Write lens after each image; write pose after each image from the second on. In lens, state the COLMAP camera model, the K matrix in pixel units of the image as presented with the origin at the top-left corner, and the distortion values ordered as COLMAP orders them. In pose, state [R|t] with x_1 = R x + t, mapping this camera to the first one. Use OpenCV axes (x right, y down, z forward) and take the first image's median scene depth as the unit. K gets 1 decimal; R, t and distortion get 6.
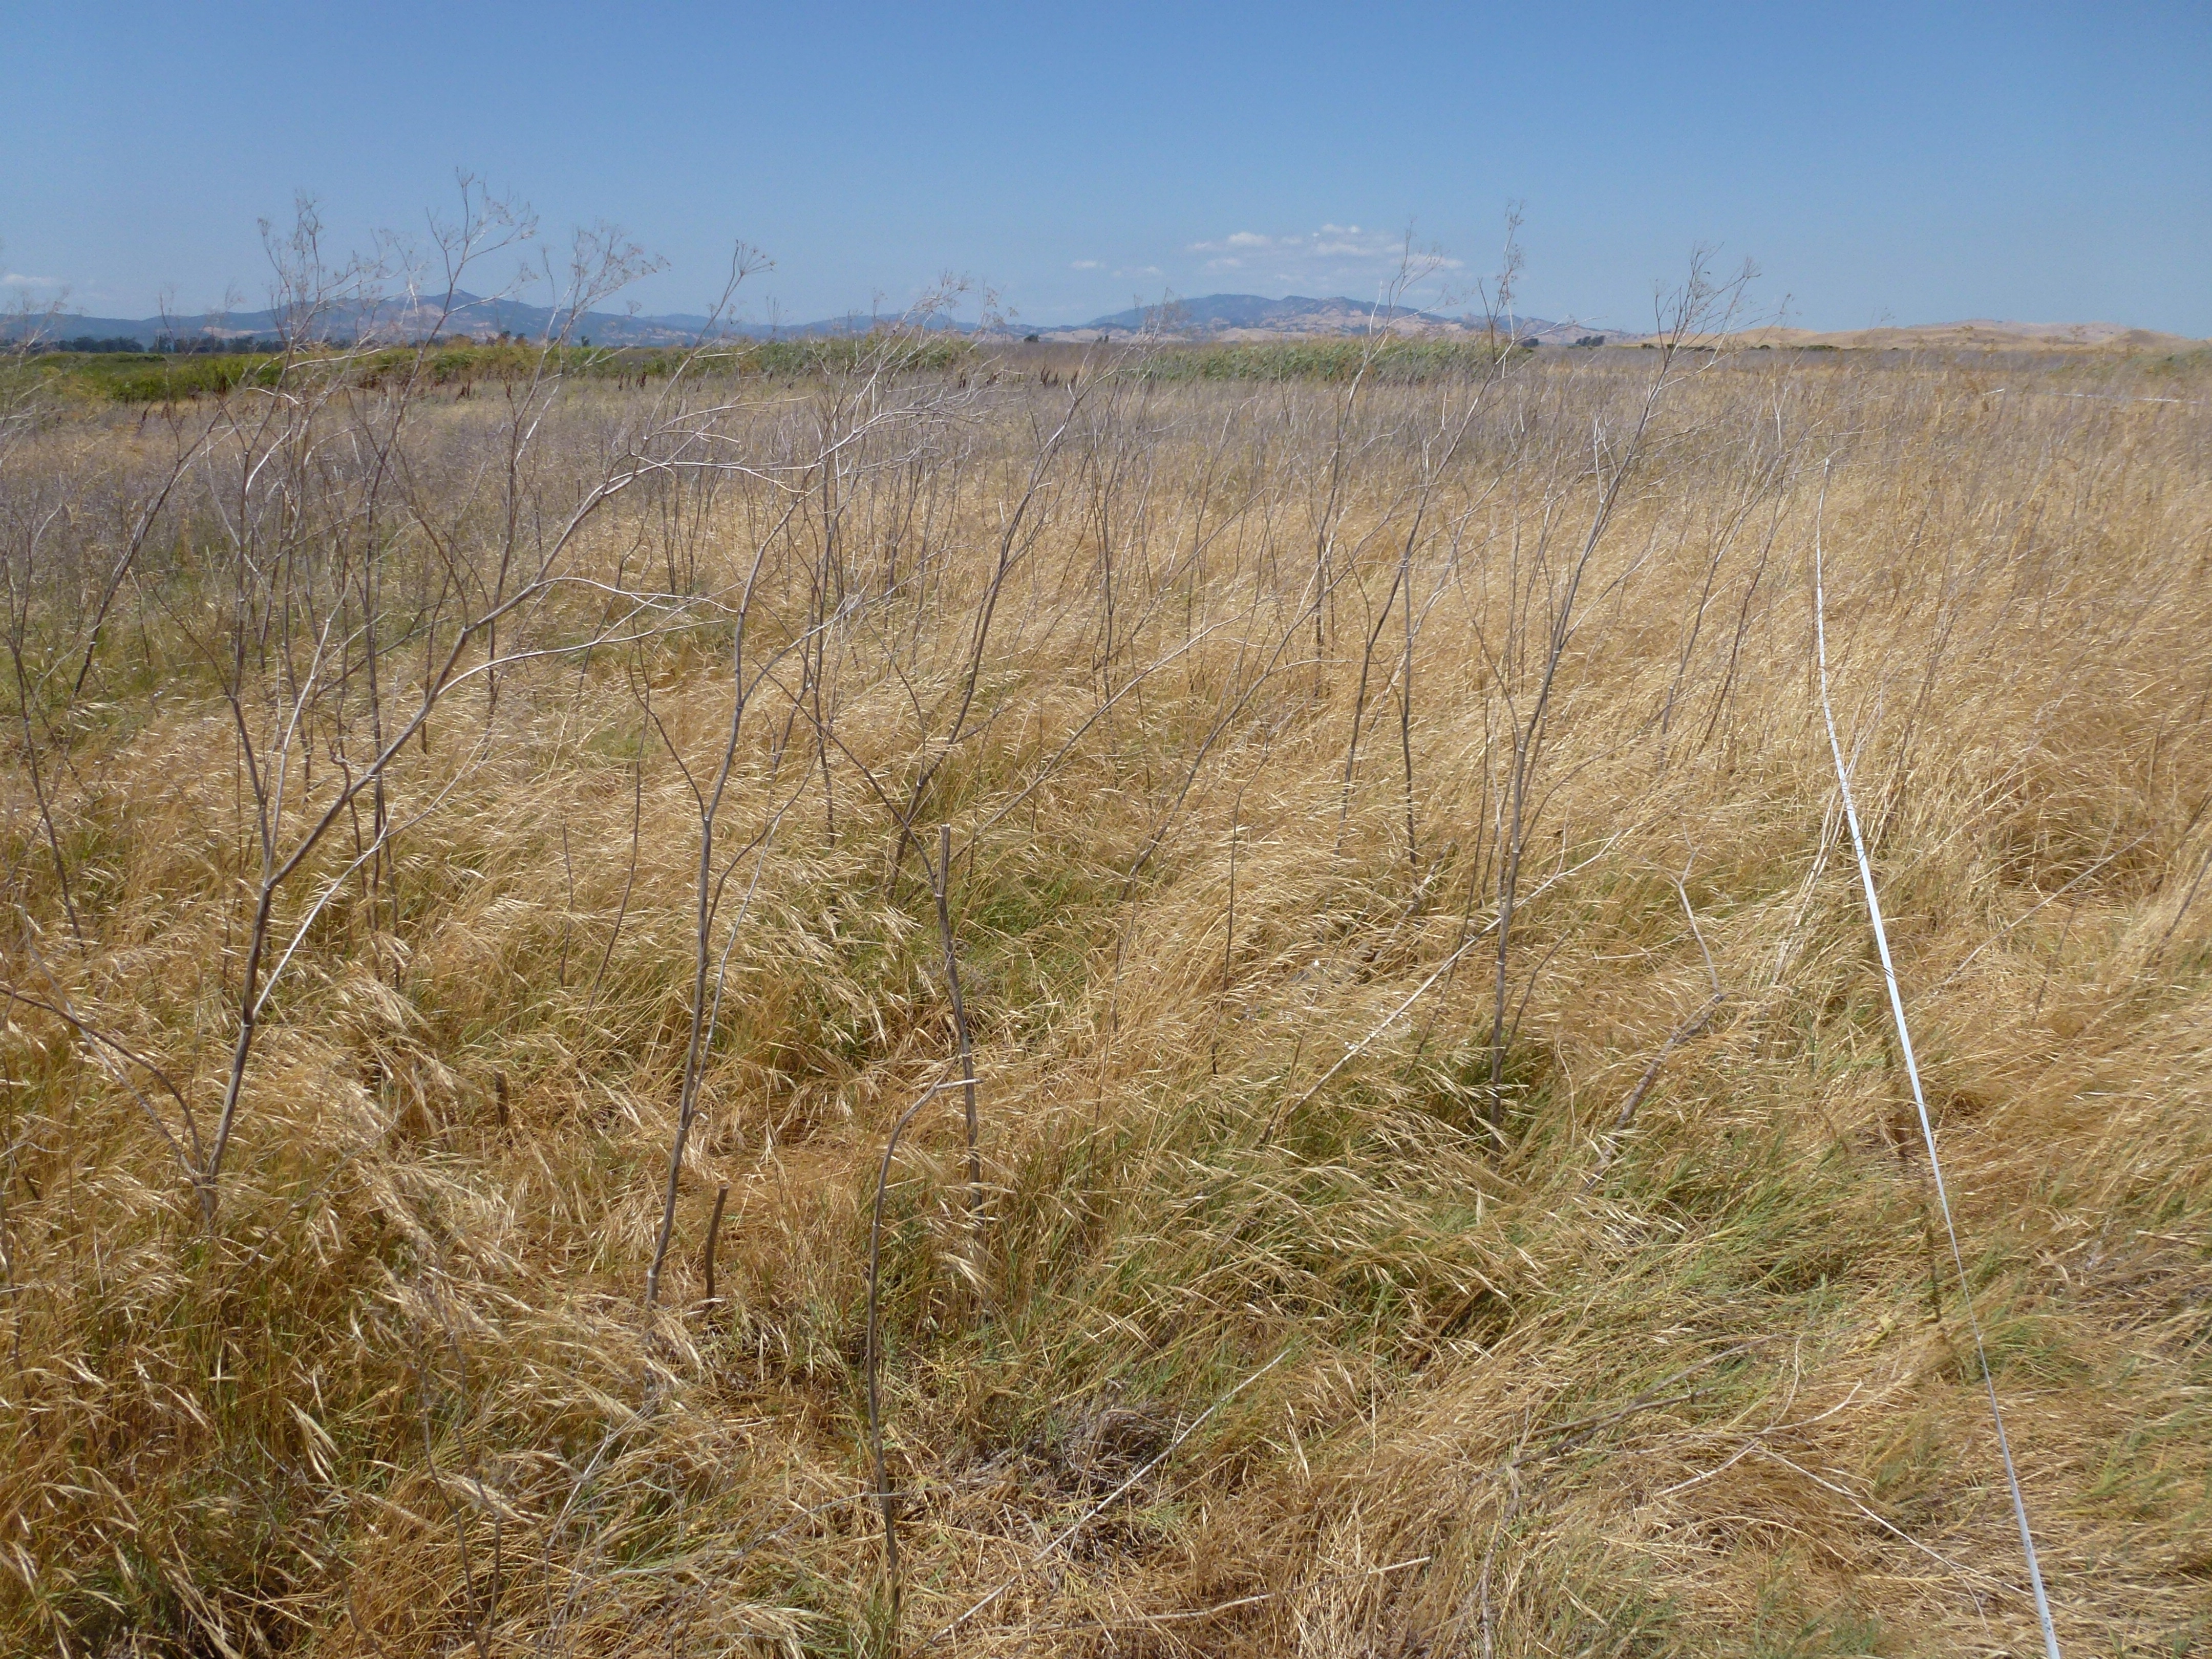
lens RADIAL K [[1592.7, 0, 1077.2], [0, 1592.7, 832.2], [0, 0, 1]] dist [-0.001452, 0.007863]
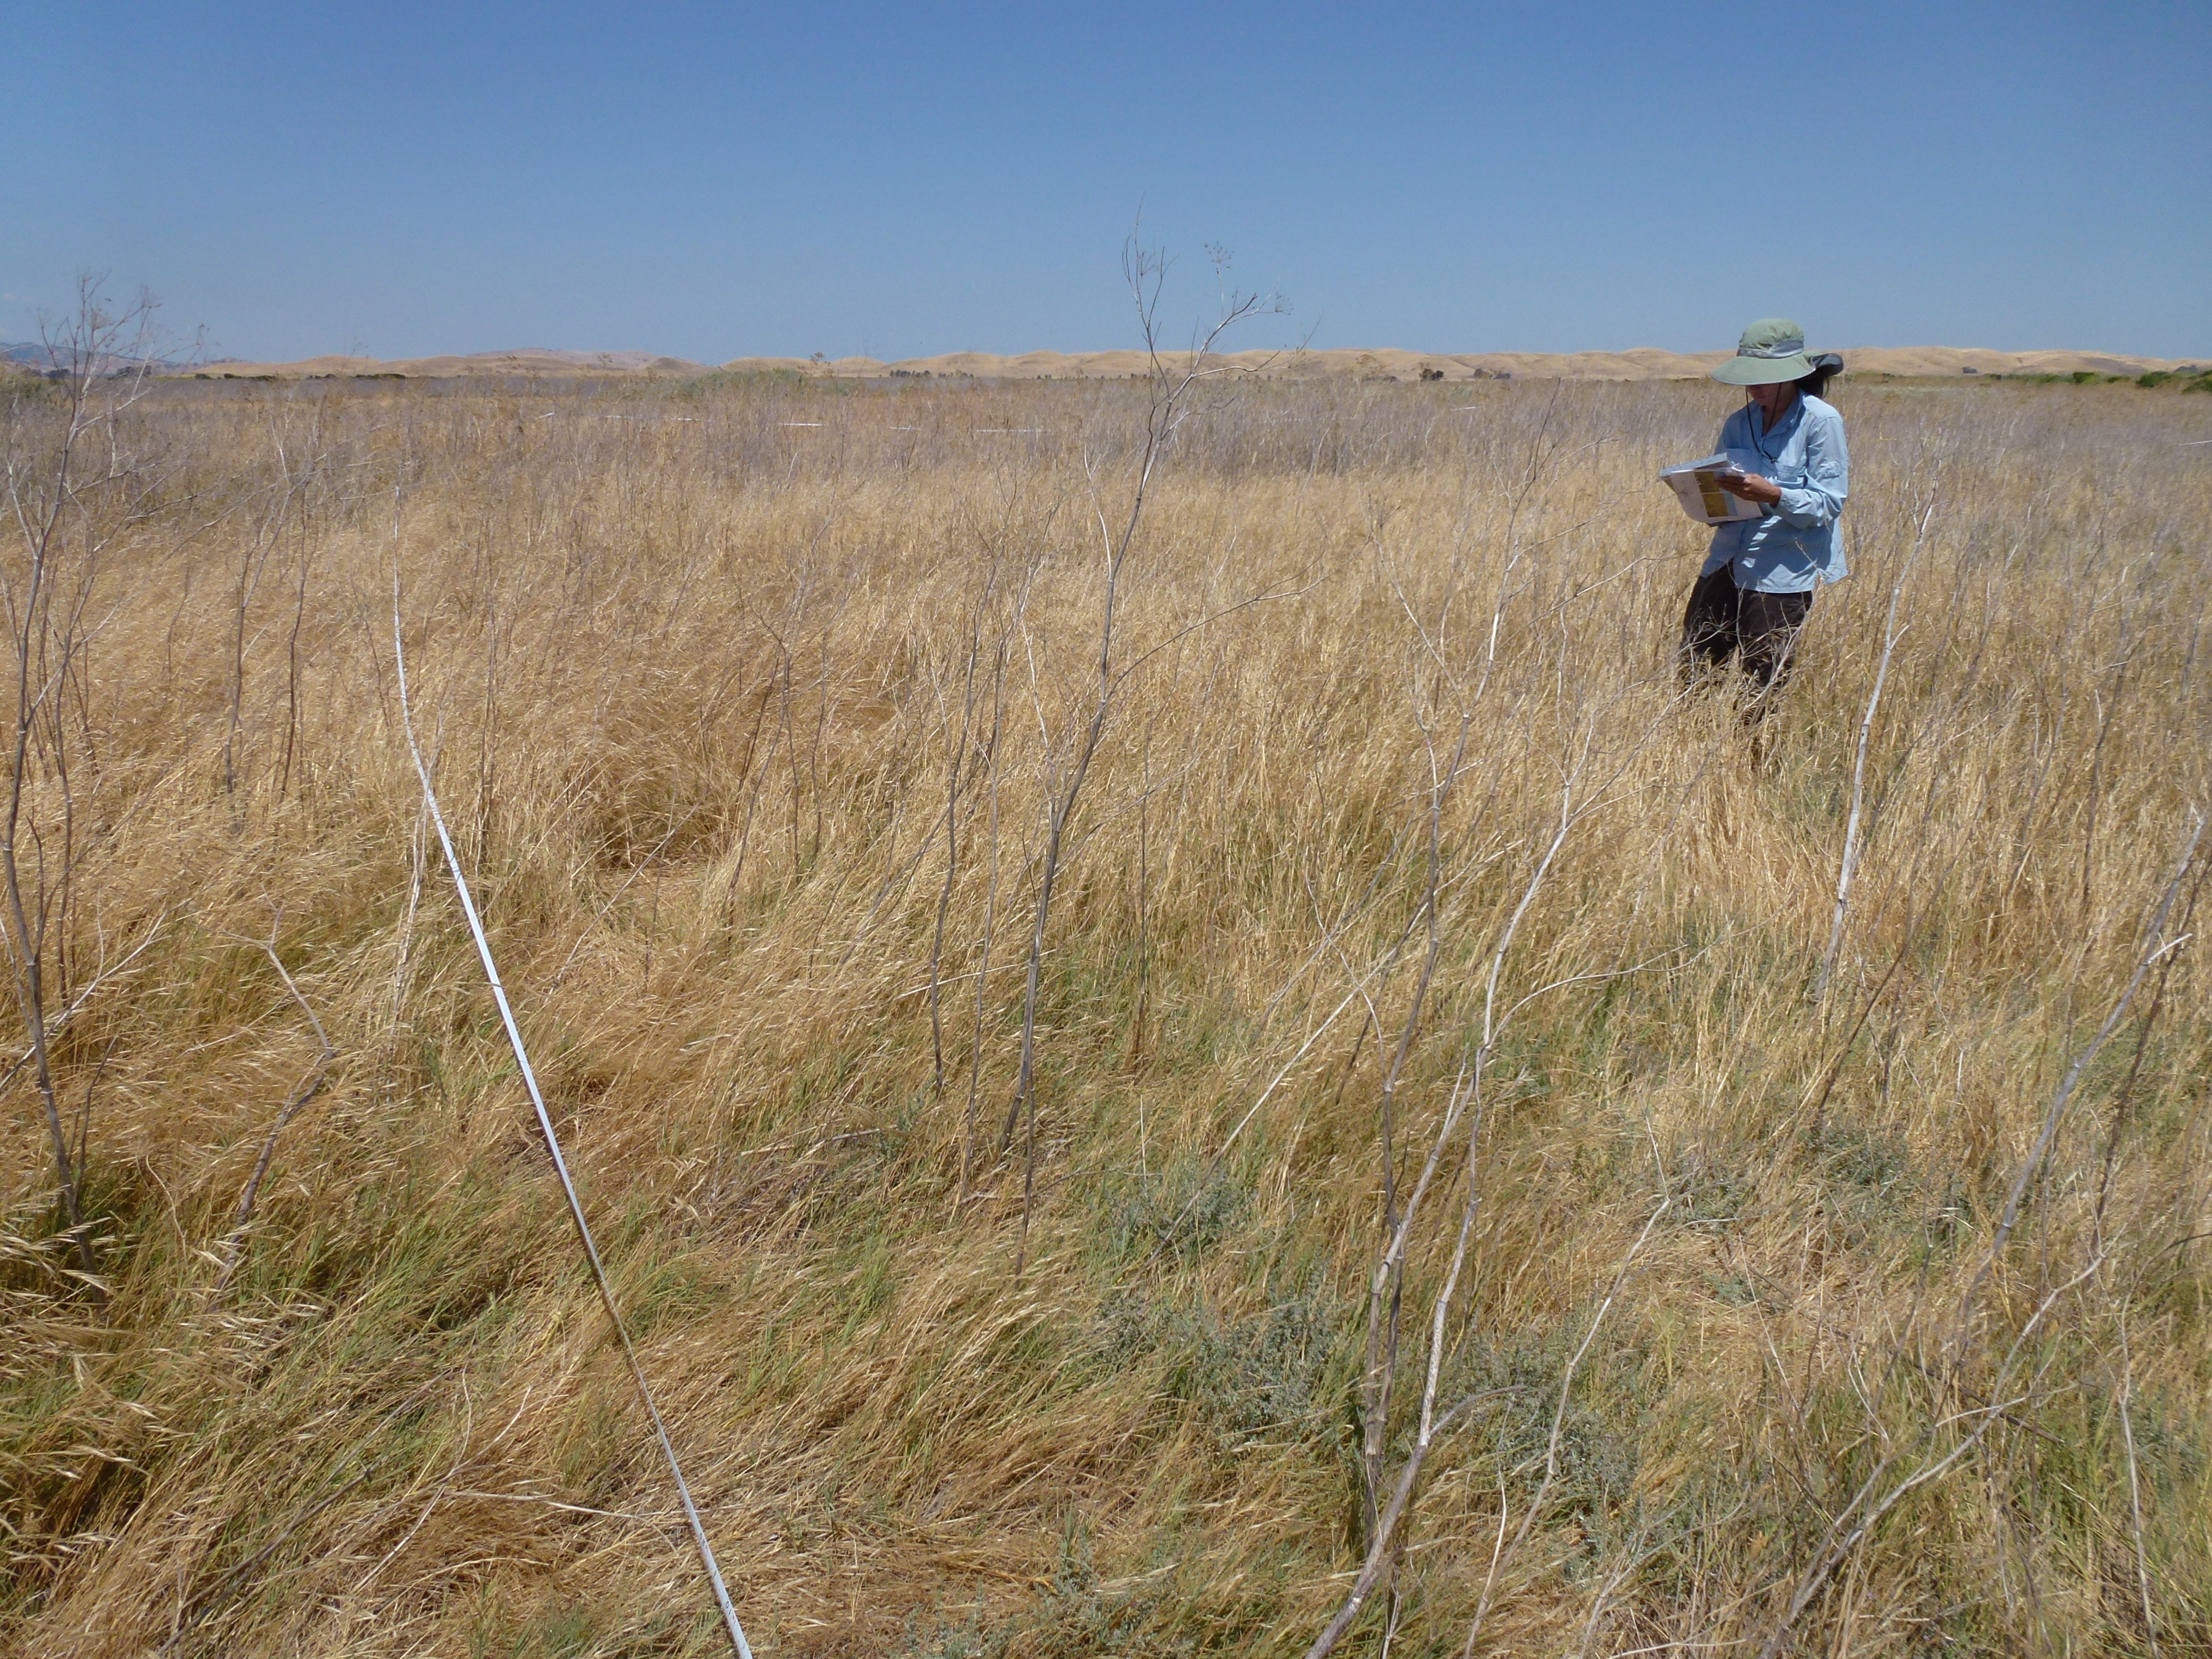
lens RADIAL K [[1592.7, 0, 1077.2], [0, 1592.7, 832.2], [0, 0, 1]] dist [-0.001452, 0.007863]
pose [[0.742489, -0.197325, 0.640135, 0.153509], [0.207188, 0.976418, 0.060669, 0.008630], [-0.637011, 0.087583, 0.765863, -0.032414]]
